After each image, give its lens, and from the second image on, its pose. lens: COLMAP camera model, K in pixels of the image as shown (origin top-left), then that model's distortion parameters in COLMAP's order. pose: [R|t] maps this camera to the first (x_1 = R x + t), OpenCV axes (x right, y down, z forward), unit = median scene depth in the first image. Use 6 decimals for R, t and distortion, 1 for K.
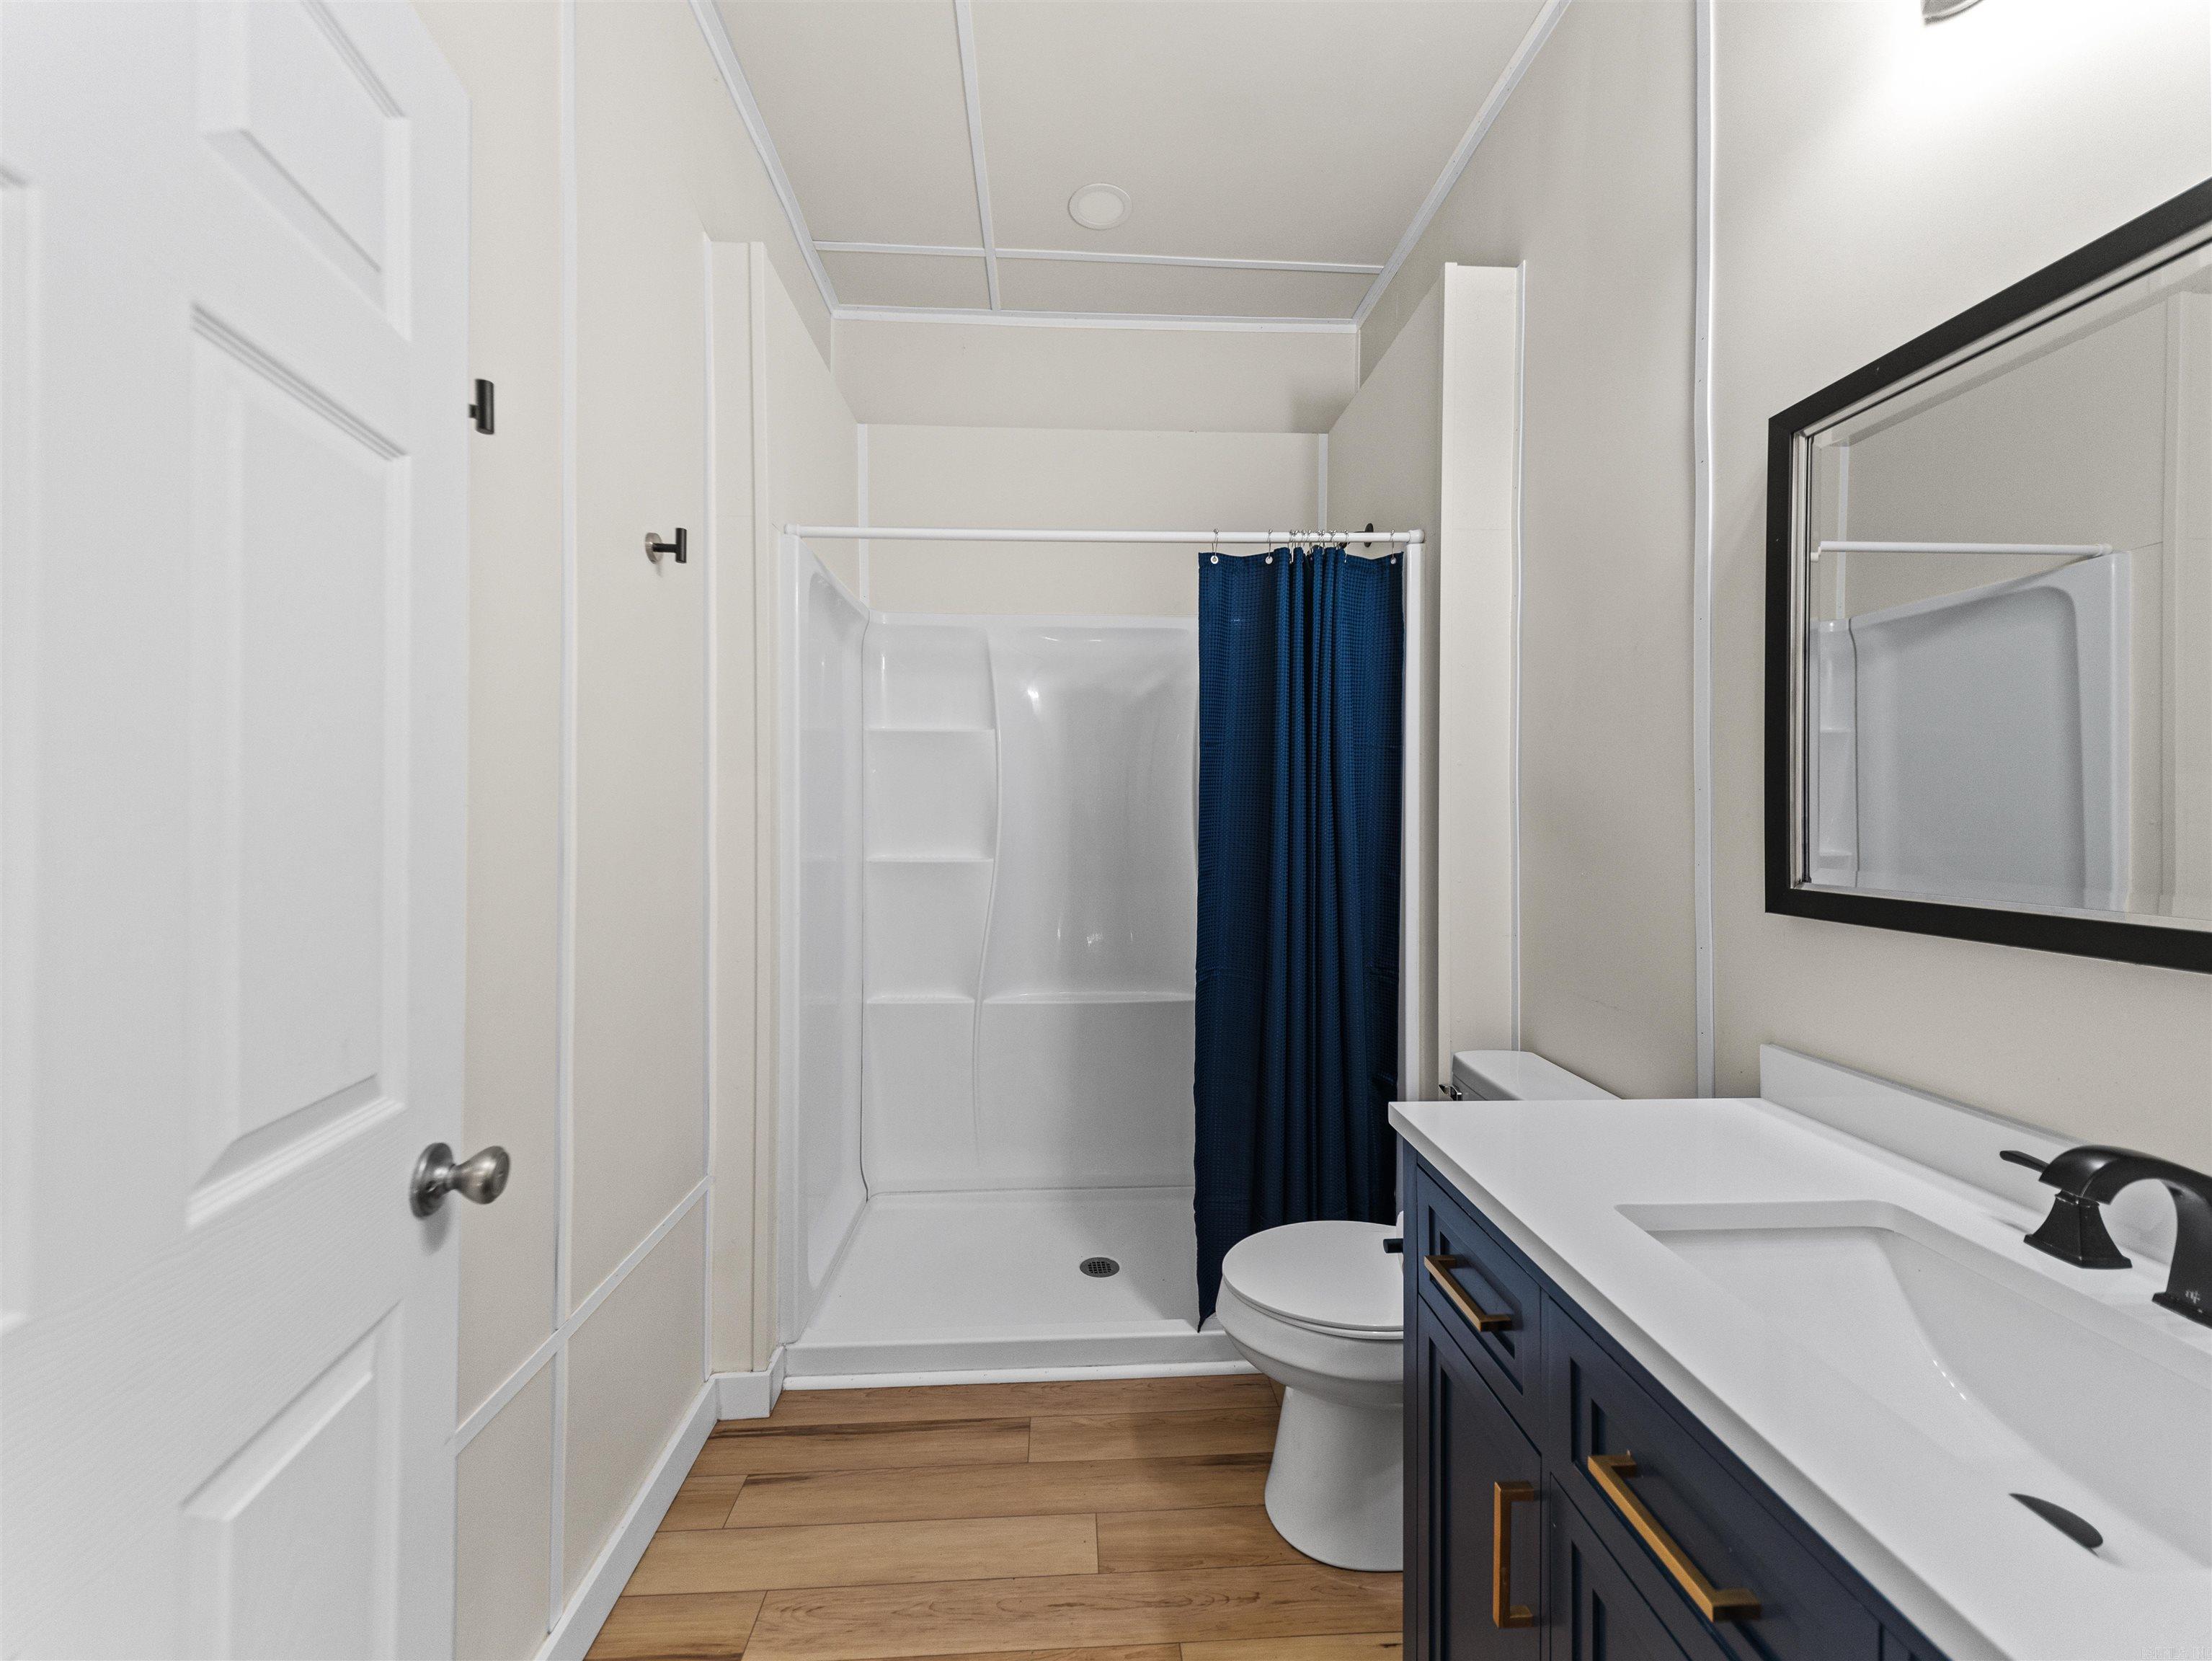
lens RADIAL K [[847.5, 0, 1106.2], [0, 847.5, 811.1], [0, 0, 1]] dist [0.031266, -0.010889]
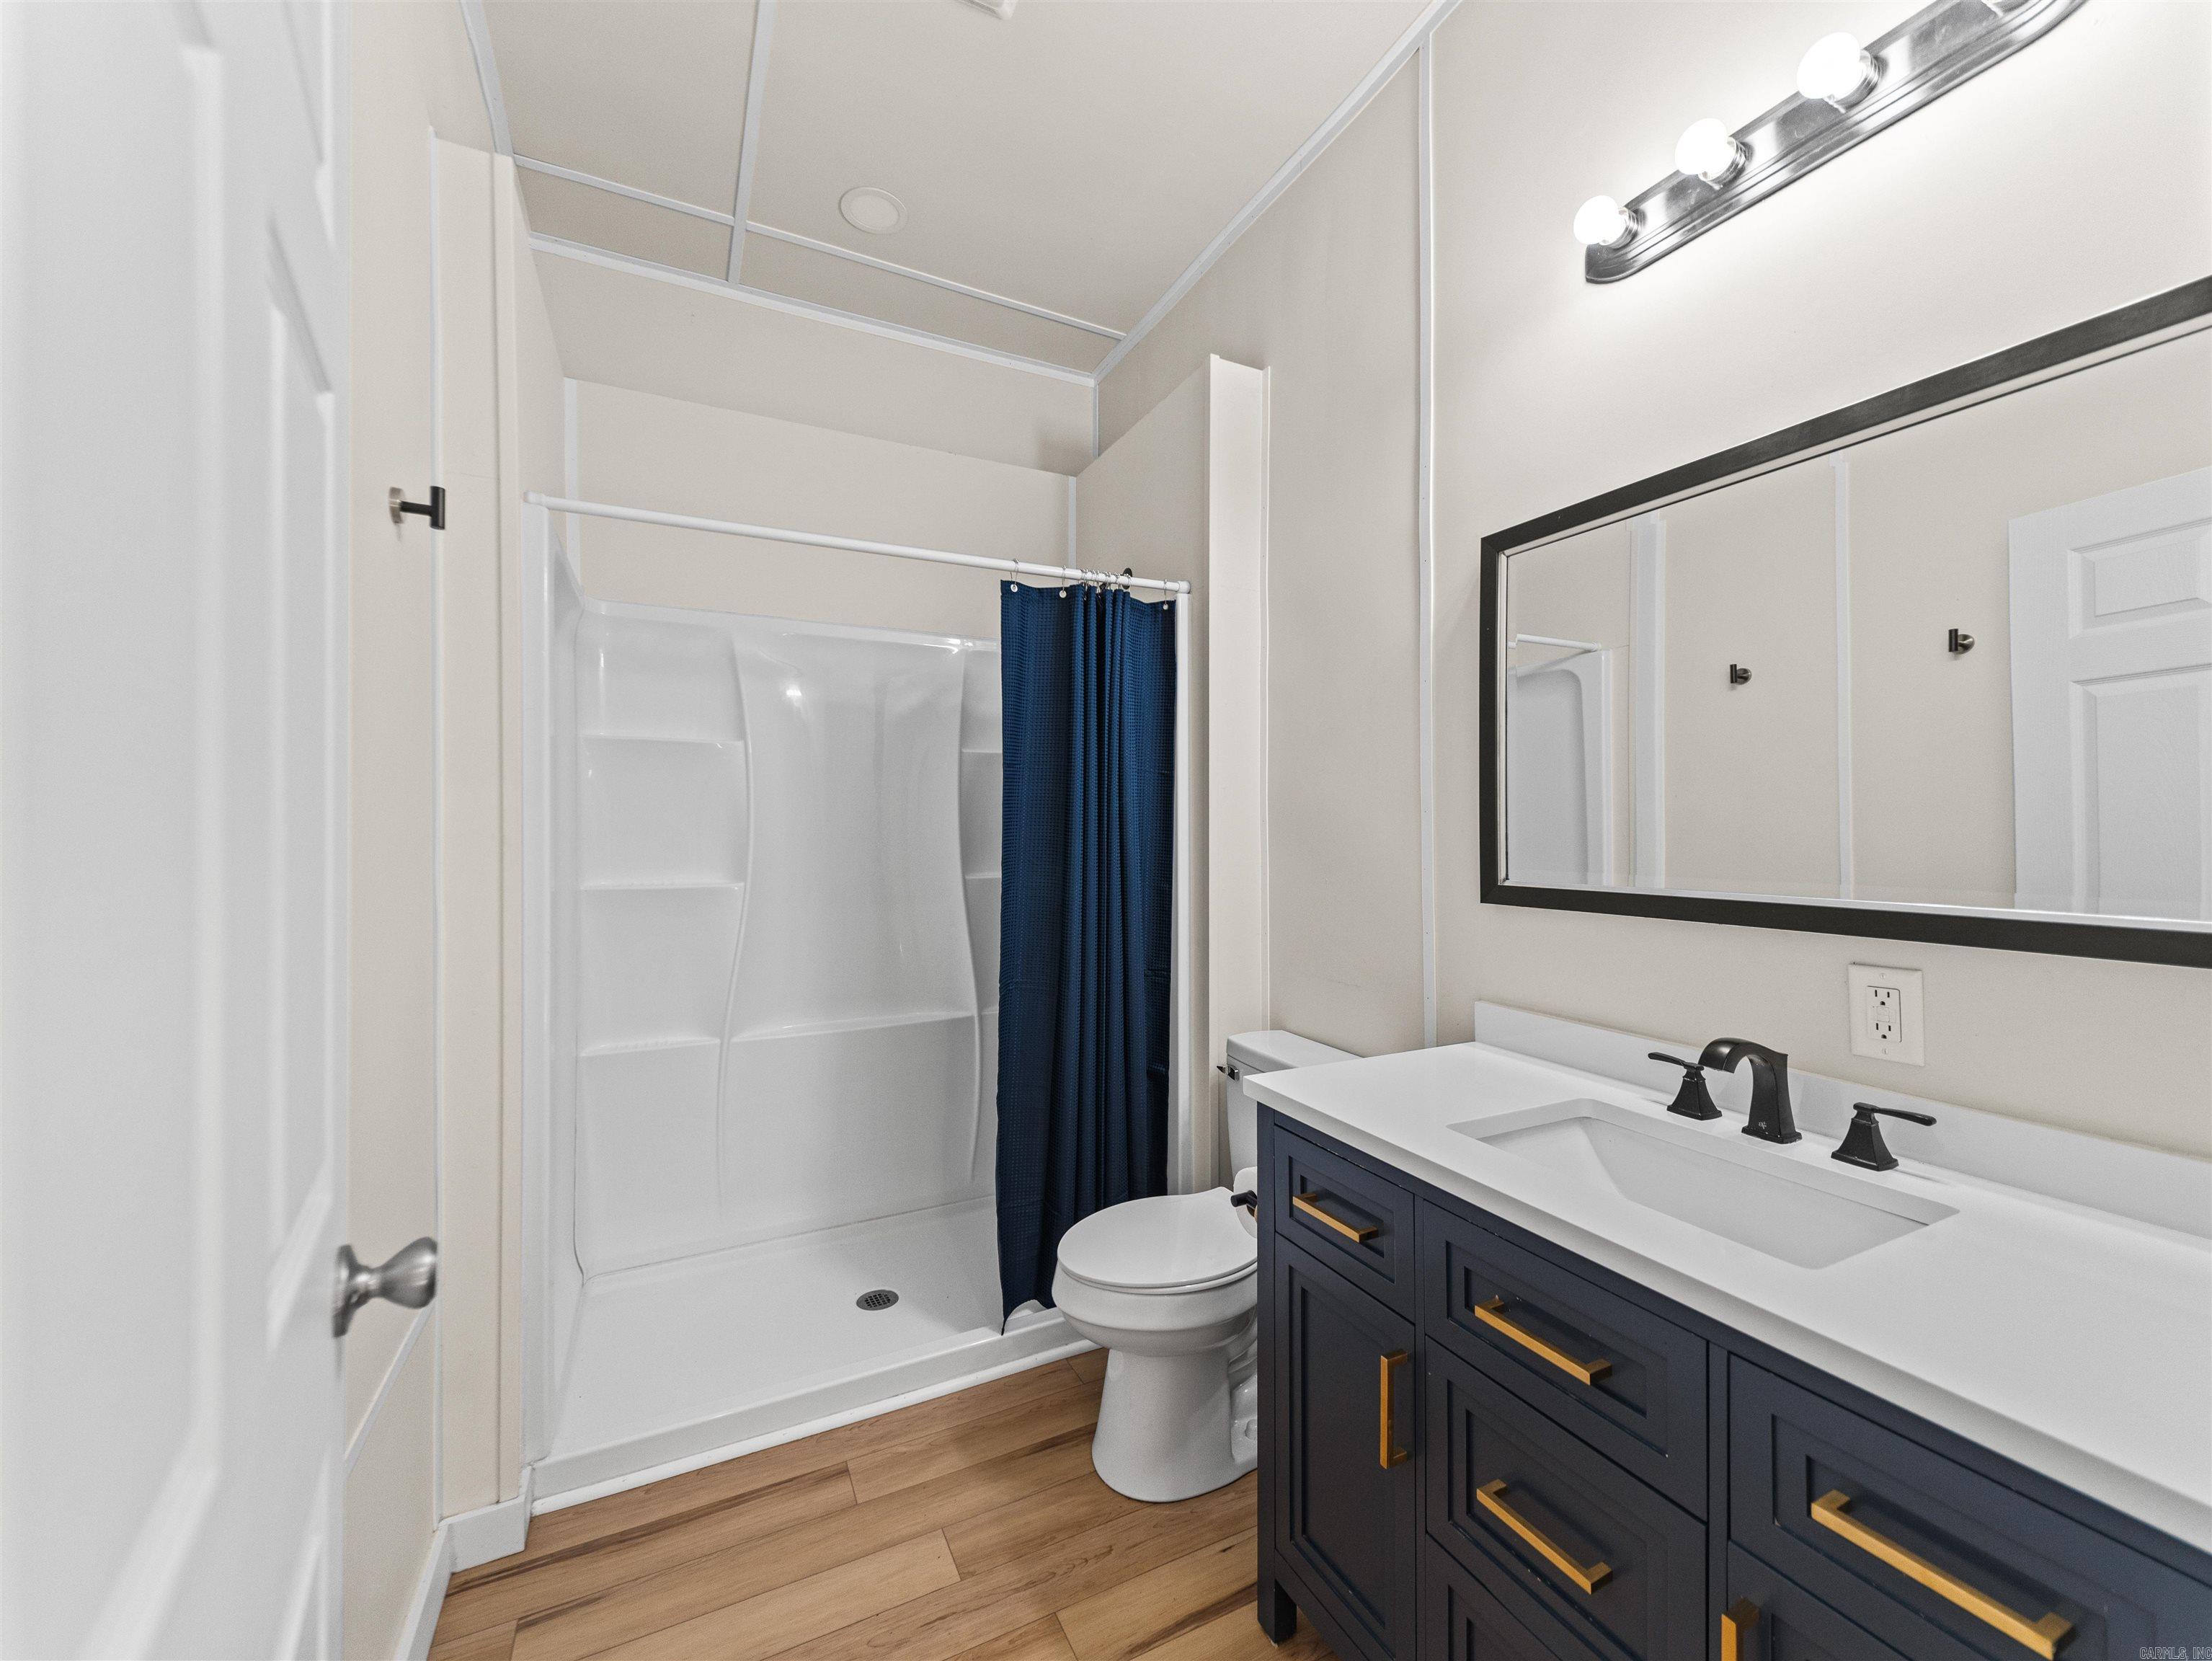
lens RADIAL K [[854.6, 0, 1107.4], [0, 854.6, 826.2], [0, 0, 1]] dist [0.032981, -0.013030]
pose [[0.922323, -0.002180, 0.386413, -0.200221], [0.003720, 0.999988, -0.003236, -0.000509], [-0.386401, 0.004422, 0.922320, -0.012339]]
